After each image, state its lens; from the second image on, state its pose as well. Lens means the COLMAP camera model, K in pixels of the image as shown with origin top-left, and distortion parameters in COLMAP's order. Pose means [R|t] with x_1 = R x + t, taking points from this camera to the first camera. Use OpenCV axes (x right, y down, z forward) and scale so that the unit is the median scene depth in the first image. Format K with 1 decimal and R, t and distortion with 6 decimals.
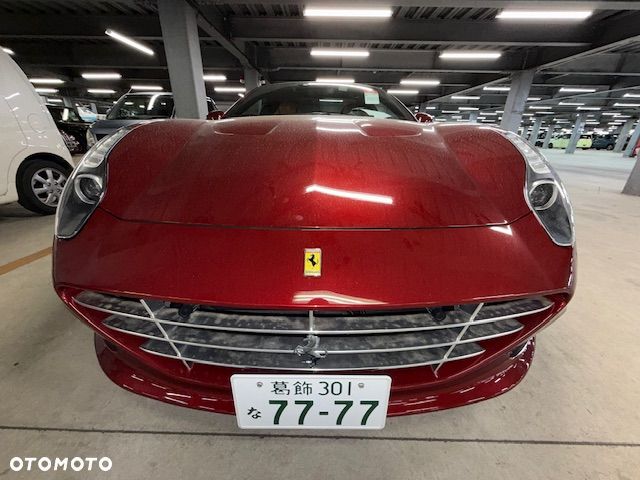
lens RADIAL K [[255.8, 0, 318.5], [0, 255.8, 239.3], [0, 0, 1]] dist [-0.000827, -0.000702]
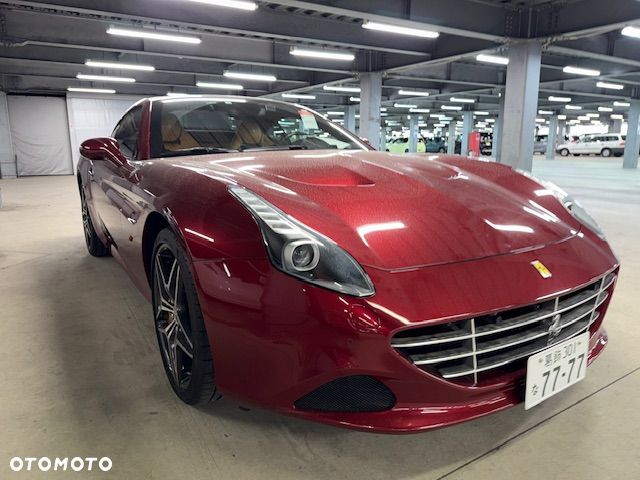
lens RADIAL K [[454.3, 0, 315.8], [0, 454.3, 231.2], [0, 0, 1]] dist [0.004308, -0.004927]
pose [[0.841951, -0.123017, 0.525344, -0.202263], [0.220968, 0.966881, -0.127729, -0.006551], [-0.492232, 0.223626, 0.841249, -0.053970]]
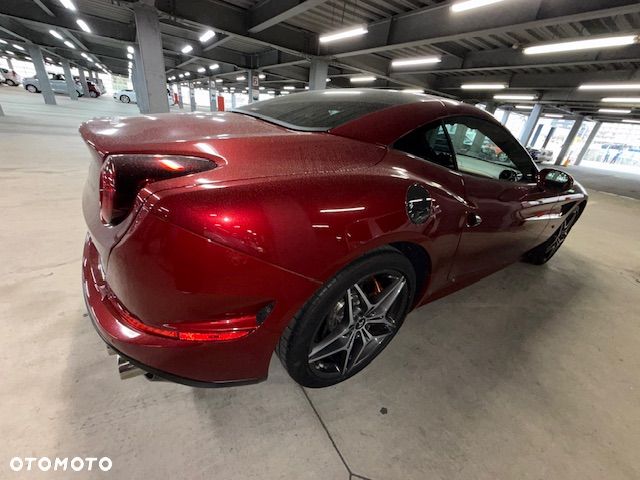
lens RADIAL K [[255.8, 0, 318.5], [0, 255.8, 239.3], [0, 0, 1]] dist [-0.000827, -0.000702]
pose [[-0.548745, -0.437991, 0.712069, -0.217053], [0.188160, 0.765205, 0.615676, -0.315039], [-0.814540, 0.471832, -0.337491, 0.642375]]
